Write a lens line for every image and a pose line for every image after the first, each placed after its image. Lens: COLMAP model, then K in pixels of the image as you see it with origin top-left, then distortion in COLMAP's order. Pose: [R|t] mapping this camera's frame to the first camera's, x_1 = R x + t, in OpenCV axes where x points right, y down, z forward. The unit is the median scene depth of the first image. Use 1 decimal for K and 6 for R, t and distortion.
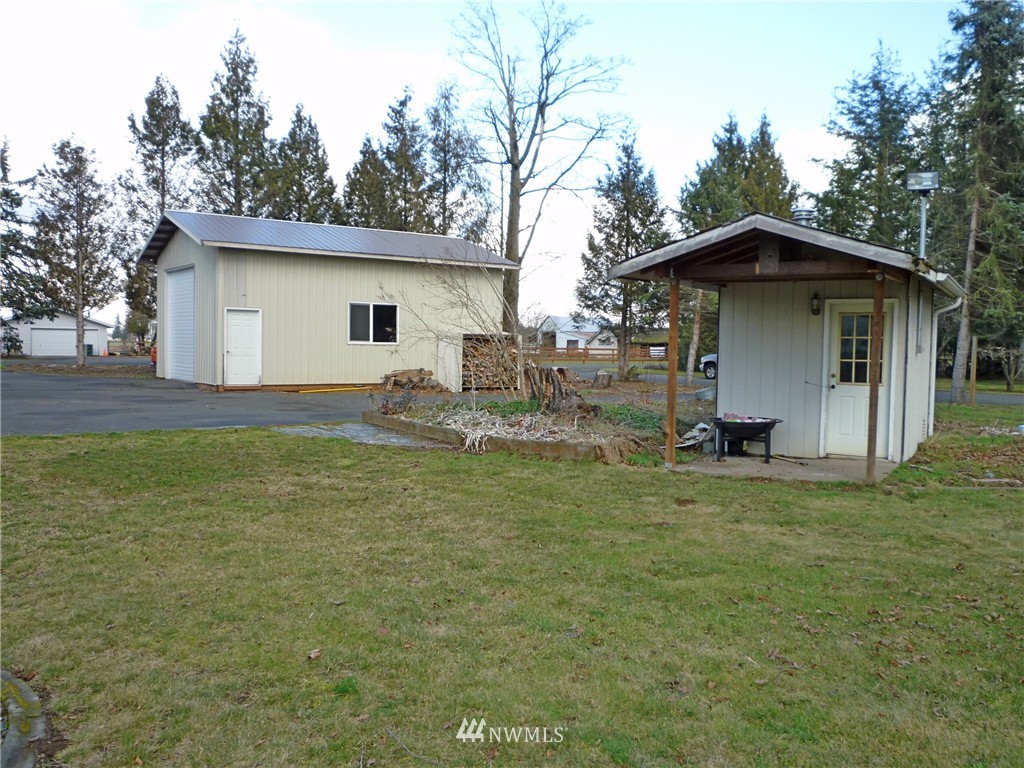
lens RADIAL K [[895.6, 0, 513.6], [0, 895.6, 385.5], [0, 0, 1]] dist [-0.050861, 0.020616]
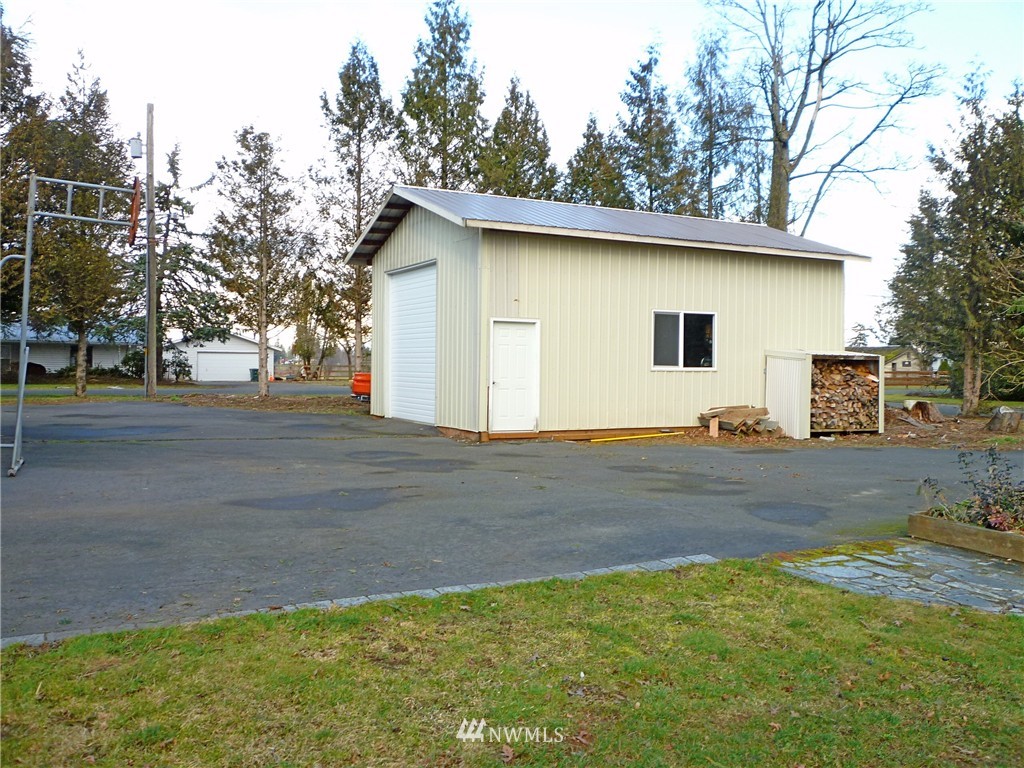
lens RADIAL K [[895.6, 0, 511.7], [0, 895.6, 381.6], [0, 0, 1]] dist [-0.050861, 0.020616]
pose [[0.988462, -0.002914, -0.151442, -0.130813], [-0.001396, 0.999597, -0.028339, -0.012476], [0.151464, 0.028224, 0.988060, 0.208213]]
